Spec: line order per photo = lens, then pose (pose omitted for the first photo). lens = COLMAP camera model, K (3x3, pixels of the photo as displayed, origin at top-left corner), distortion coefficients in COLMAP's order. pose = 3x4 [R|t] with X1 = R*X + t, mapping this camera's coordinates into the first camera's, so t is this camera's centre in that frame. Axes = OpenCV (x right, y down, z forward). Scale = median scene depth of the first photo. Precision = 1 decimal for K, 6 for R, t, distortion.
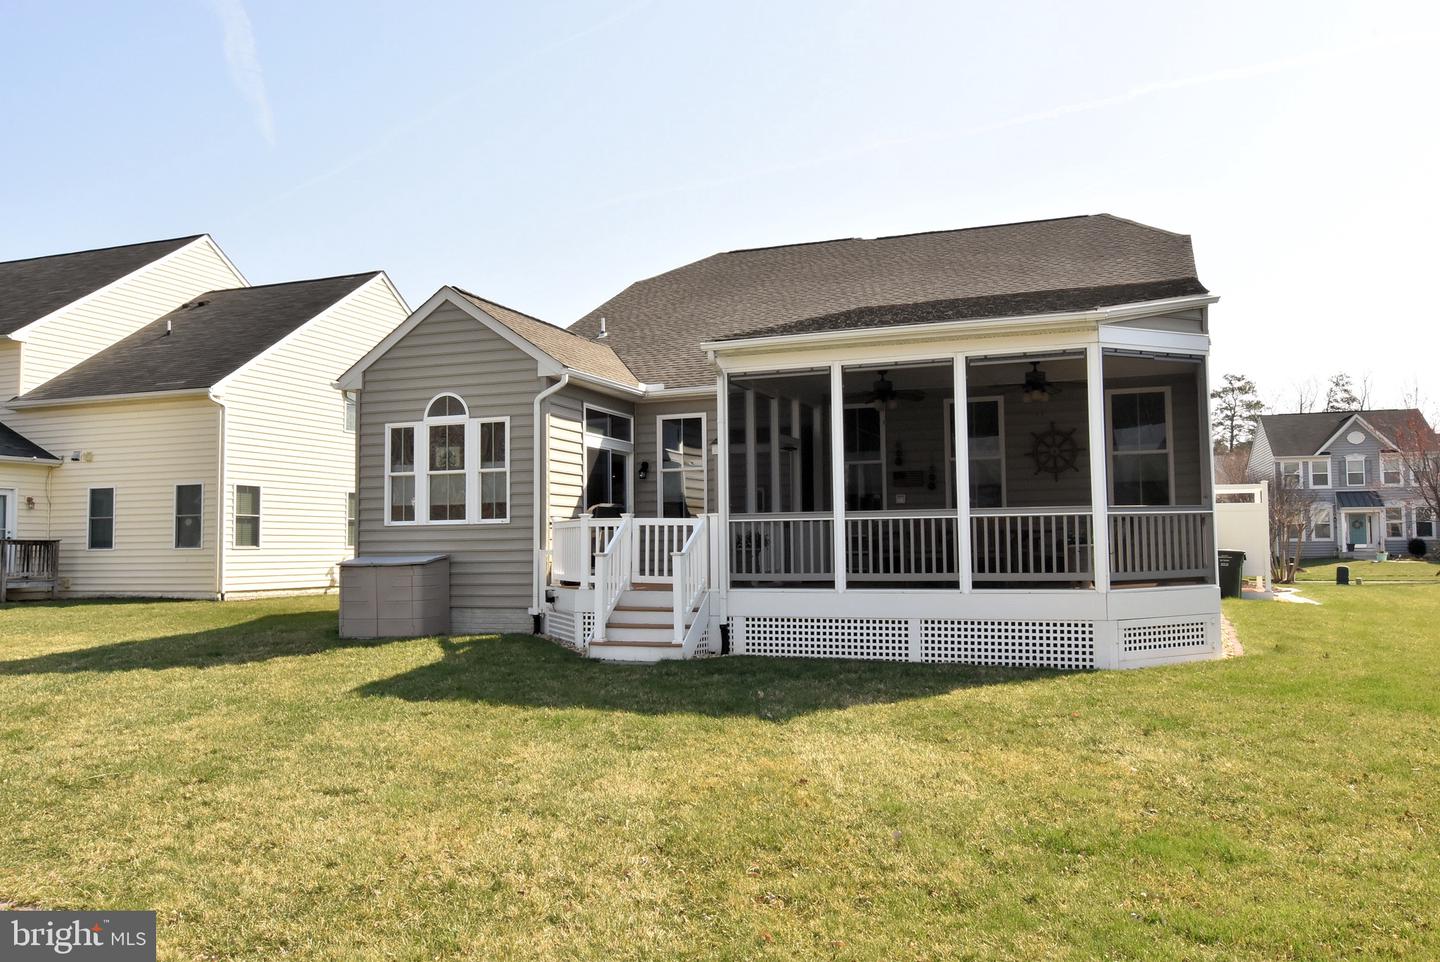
lens RADIAL K [[1127.2, 0, 720.0], [0, 1127.2, 481.0], [0, 0, 1]] dist [0.000109, 0.000001]
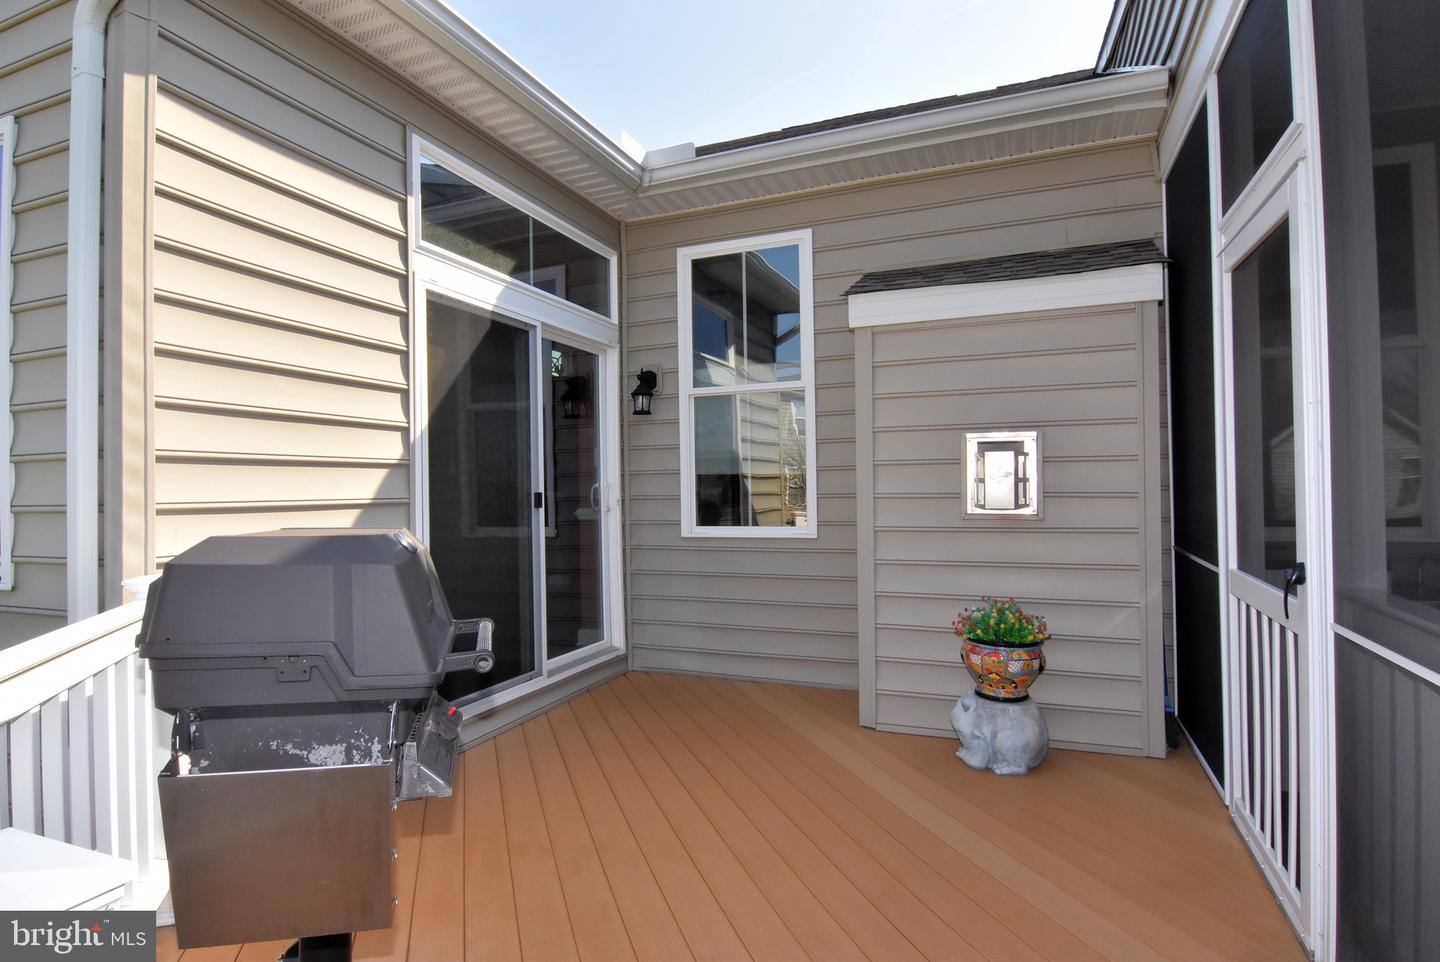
lens RADIAL K [[766.0, 0, 725.1], [0, 766.0, 481.1], [0, 0, 1]] dist [0.002143, -0.016701]
pose [[0.999865, -0.006763, -0.014982, -0.036589], [0.007524, 0.998655, 0.051300, 0.007745], [0.014615, -0.051406, 0.998571, 0.740555]]
